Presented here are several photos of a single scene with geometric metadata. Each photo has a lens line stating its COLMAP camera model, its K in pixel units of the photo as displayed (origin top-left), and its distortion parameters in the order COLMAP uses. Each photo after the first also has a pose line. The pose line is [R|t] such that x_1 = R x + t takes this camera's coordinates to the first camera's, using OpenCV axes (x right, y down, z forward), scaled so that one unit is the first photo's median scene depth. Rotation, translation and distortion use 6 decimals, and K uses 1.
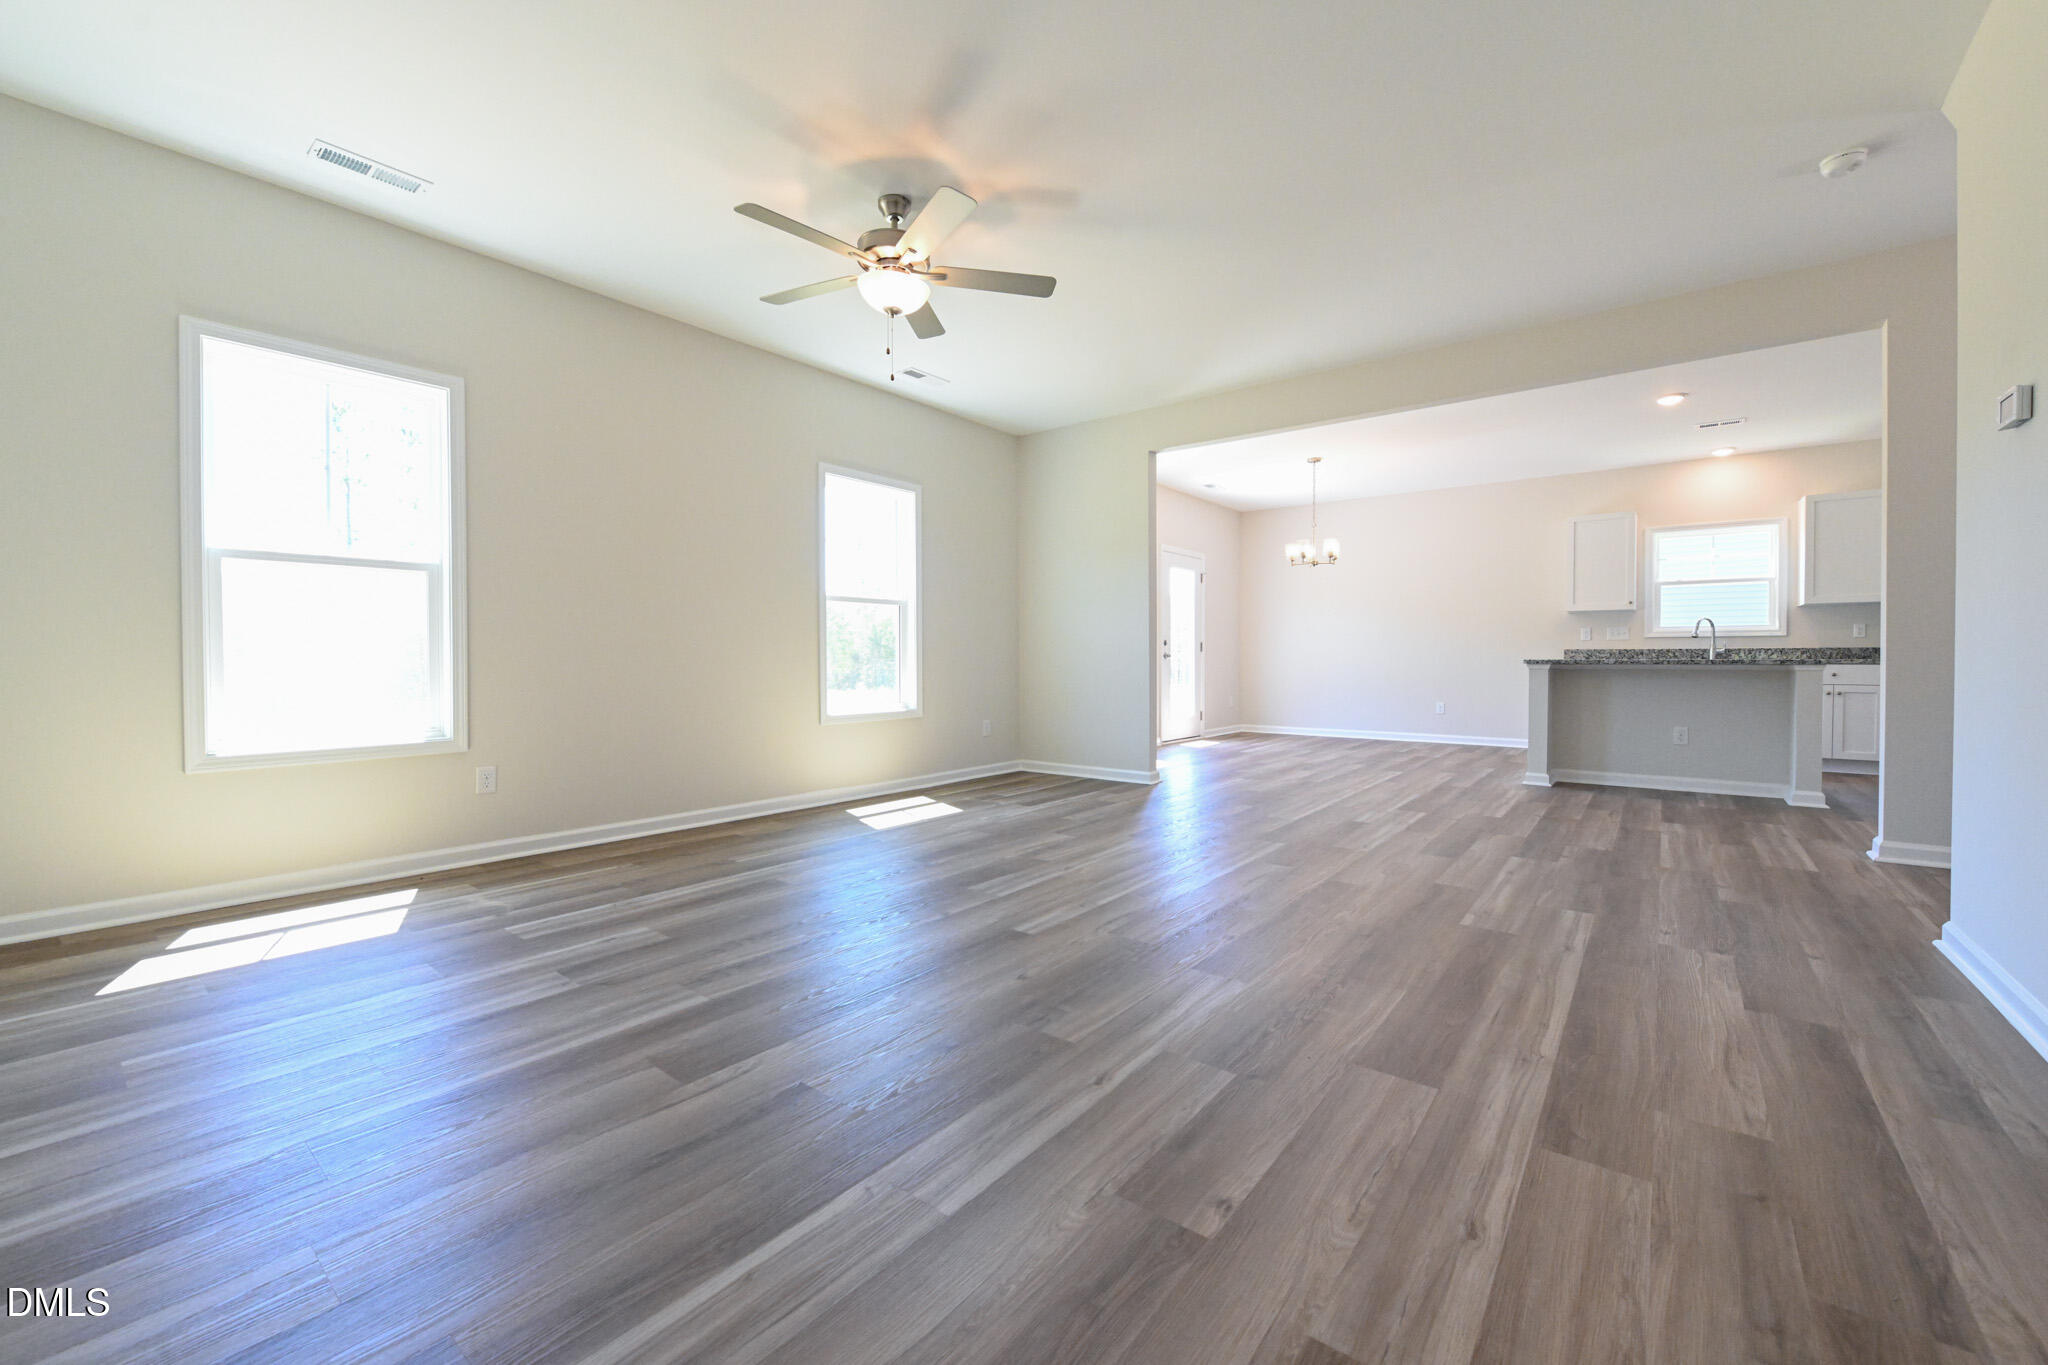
lens RADIAL K [[812.7, 0, 1026.9], [0, 812.7, 671.0], [0, 0, 1]] dist [-0.010571, 0.000188]
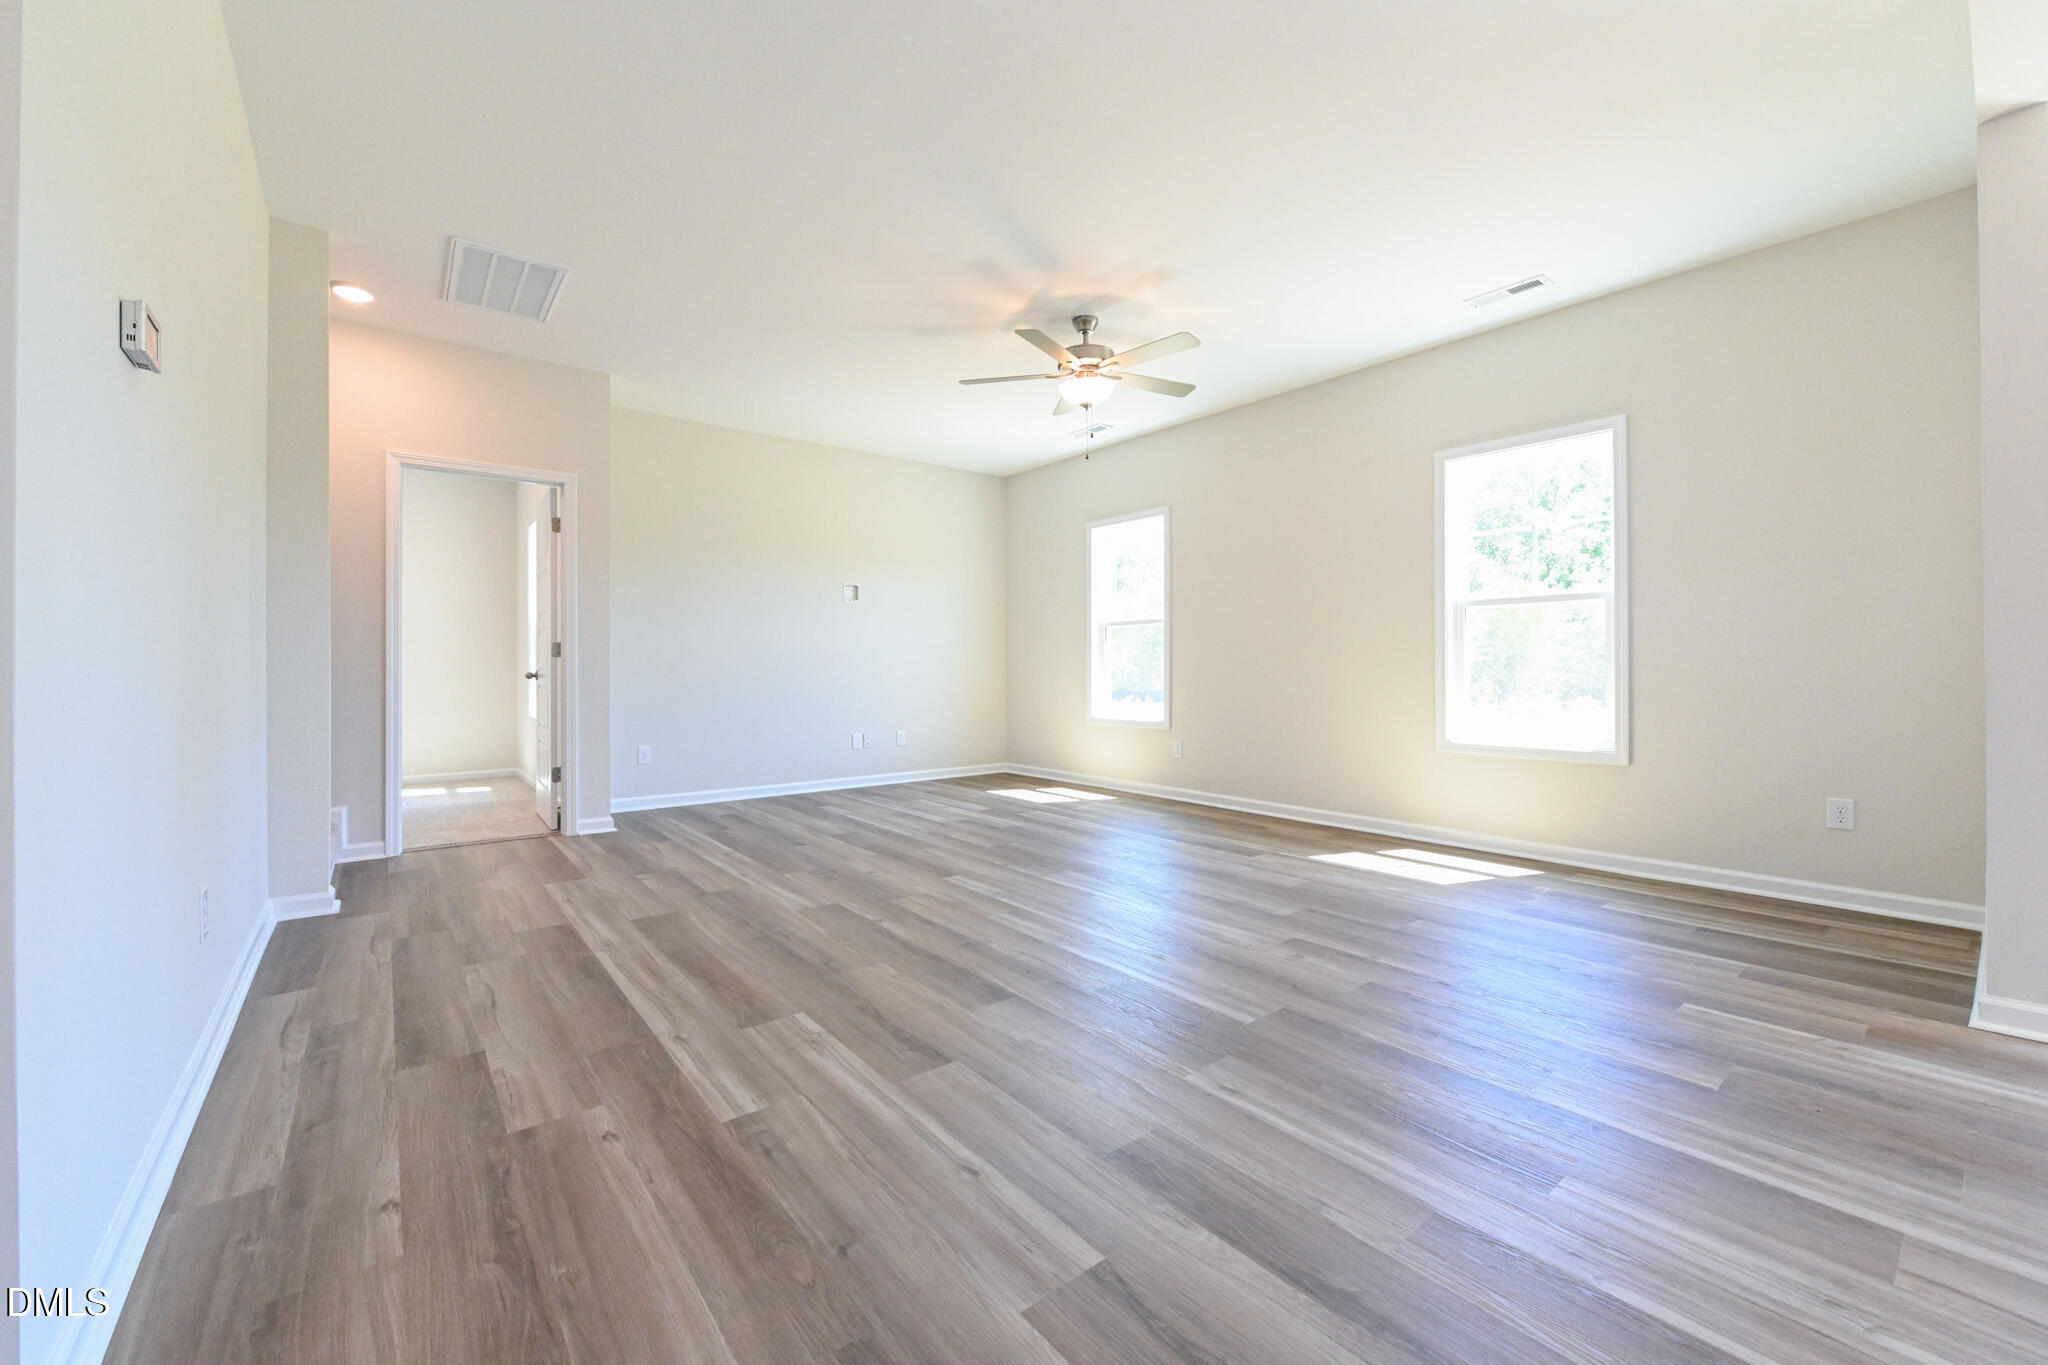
lens RADIAL K [[808.9, 0, 1021.9], [0, 808.9, 668.4], [0, 0, 1]] dist [-0.008704, -0.000363]
pose [[-0.228938, 0.000296, -0.973441, 1.356633], [-0.015176, 0.999877, 0.003873, -0.044918], [0.973323, 0.015660, -0.228906, 1.483079]]
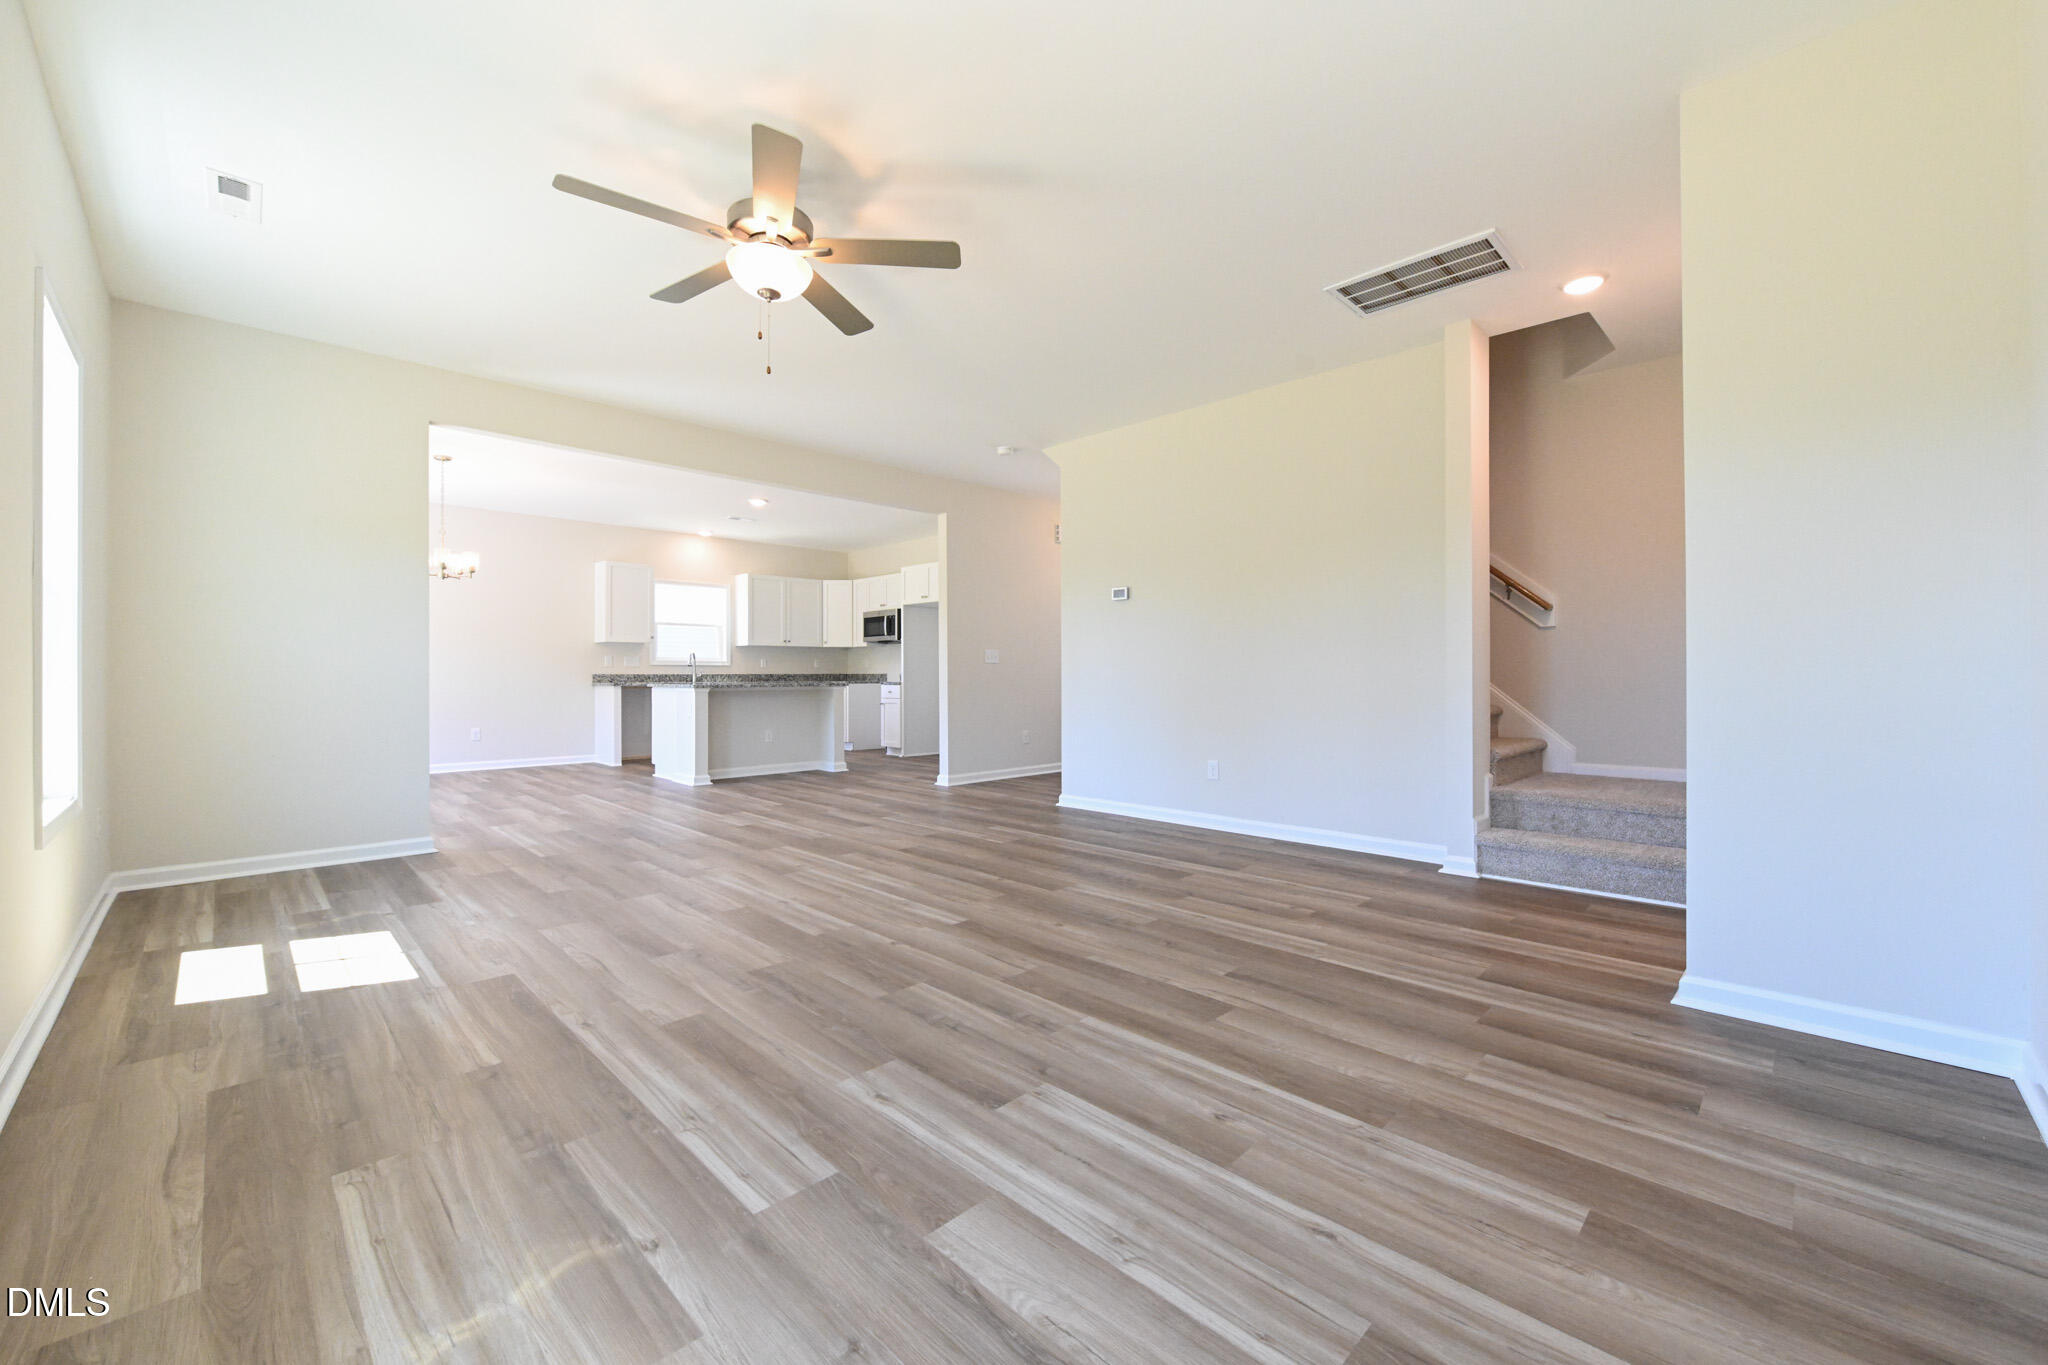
lens RADIAL K [[808.9, 0, 1021.9], [0, 808.9, 668.4], [0, 0, 1]] dist [-0.008704, -0.000363]
pose [[0.116711, 0.007514, 0.993138, -1.219591], [0.017673, 0.999797, -0.009642, -0.040548], [-0.993009, 0.018677, 0.116554, 0.790326]]
